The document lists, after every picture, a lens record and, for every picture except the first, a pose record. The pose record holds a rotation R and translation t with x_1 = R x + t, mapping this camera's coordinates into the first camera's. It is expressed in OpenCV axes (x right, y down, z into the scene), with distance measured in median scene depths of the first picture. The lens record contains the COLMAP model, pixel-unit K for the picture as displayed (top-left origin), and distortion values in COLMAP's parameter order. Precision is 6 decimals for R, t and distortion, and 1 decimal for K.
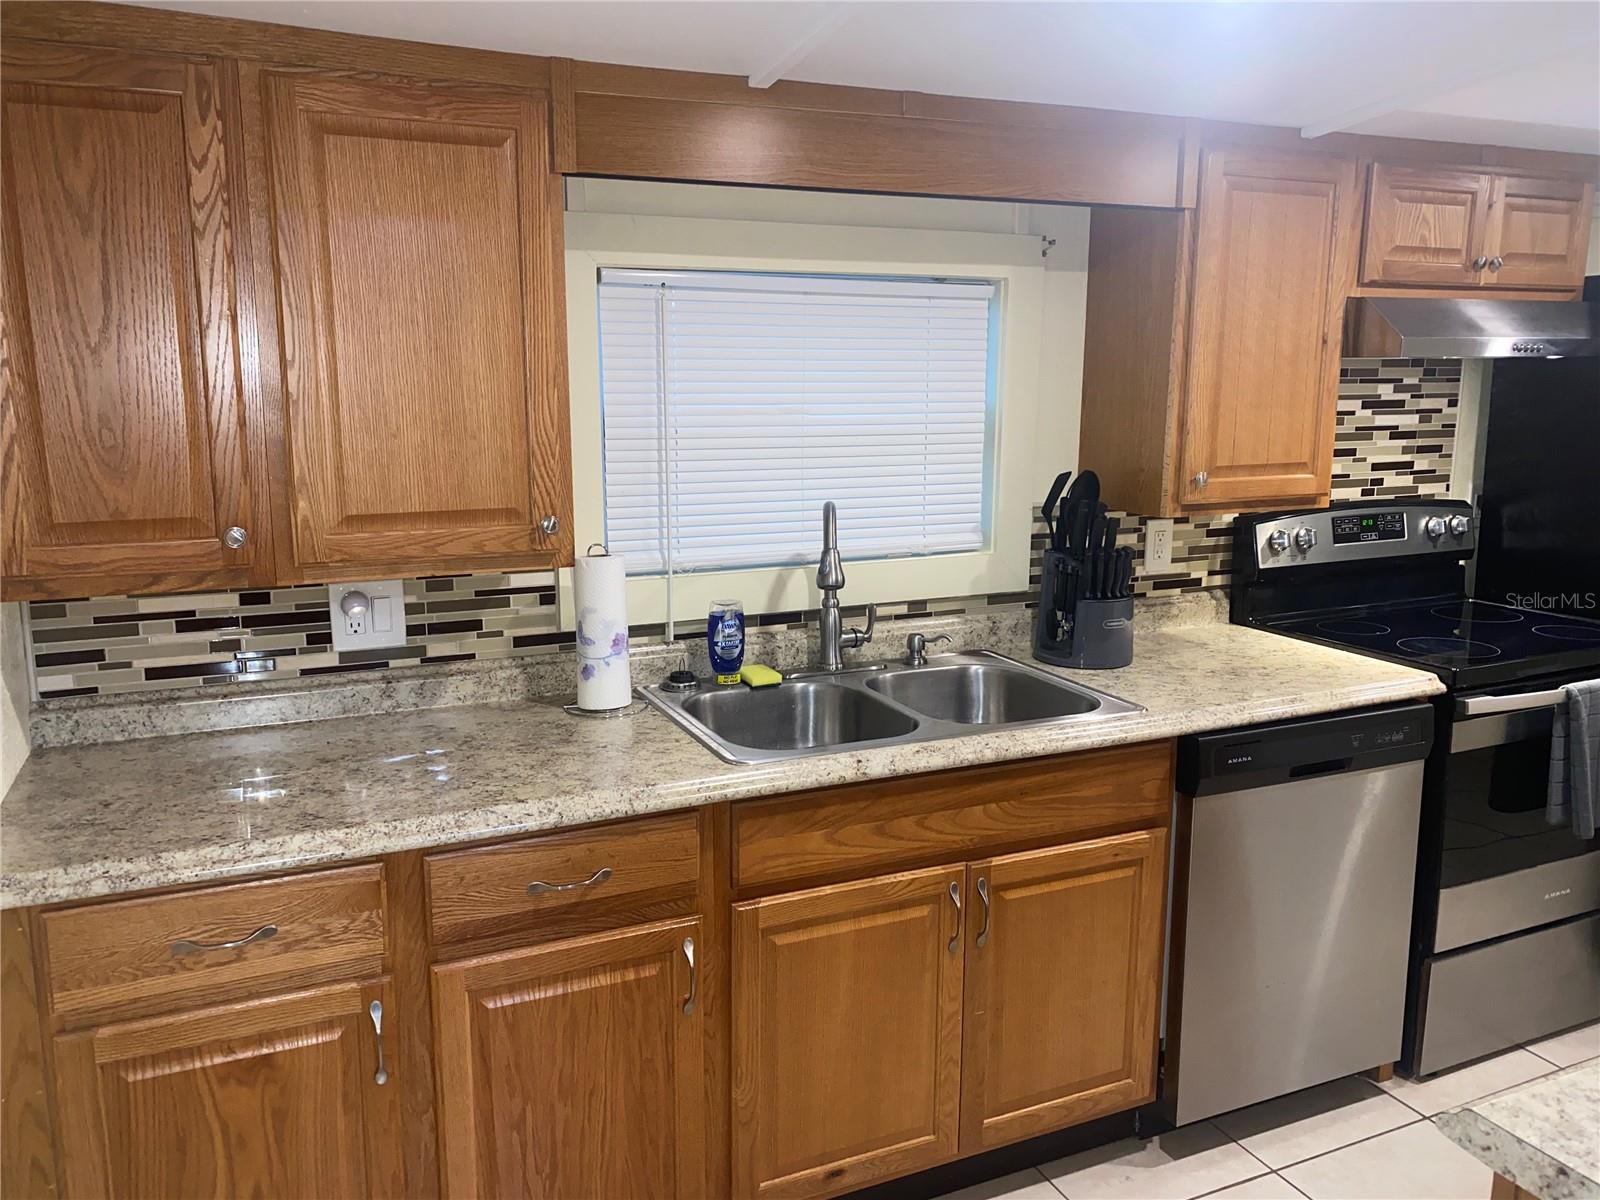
lens RADIAL K [[1253.7, 0, 800.0], [0, 1253.7, 600.0], [0, 0, 1]] dist [0.093220, -0.168686]
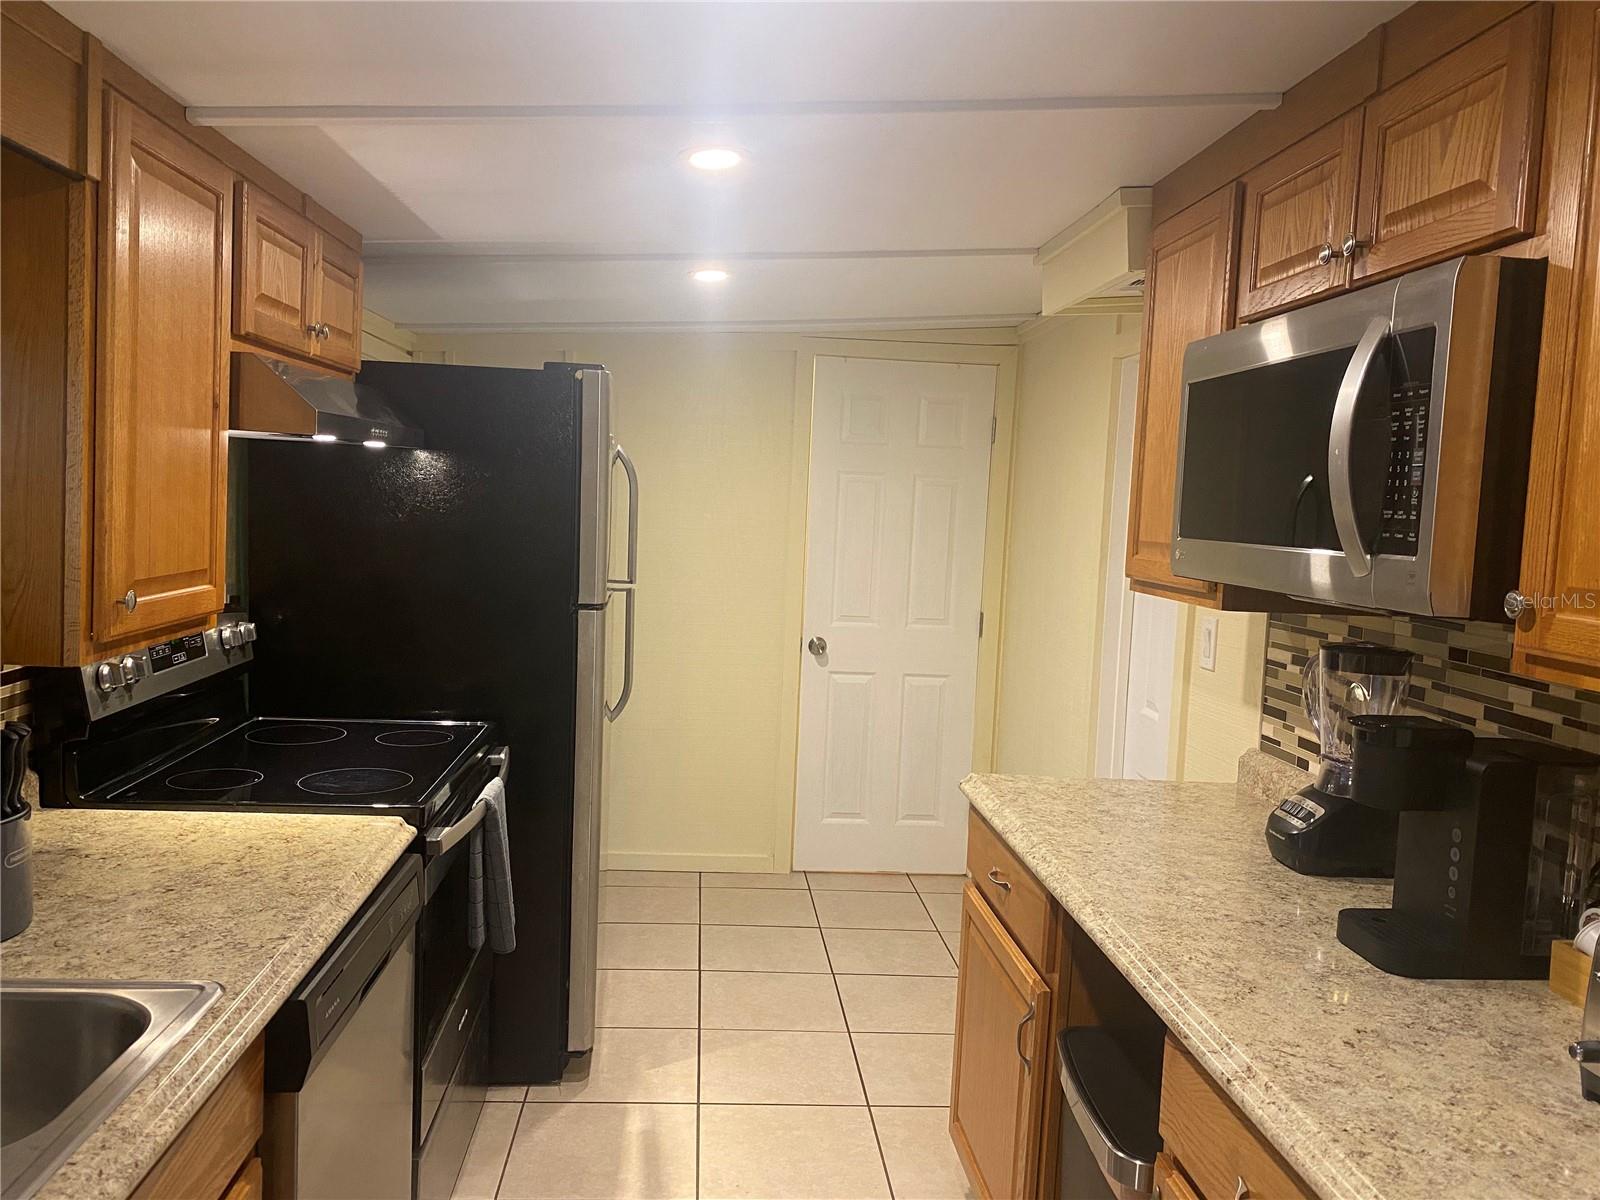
lens RADIAL K [[1234.6, 0, 799.1], [0, 1234.6, 606.1], [0, 0, 1]] dist [0.019877, -0.007936]
pose [[0.319776, -0.065239, 0.945245, -0.186915], [0.113399, 0.993091, 0.030178, -0.079530], [-0.940683, 0.097540, 0.324964, 0.508998]]
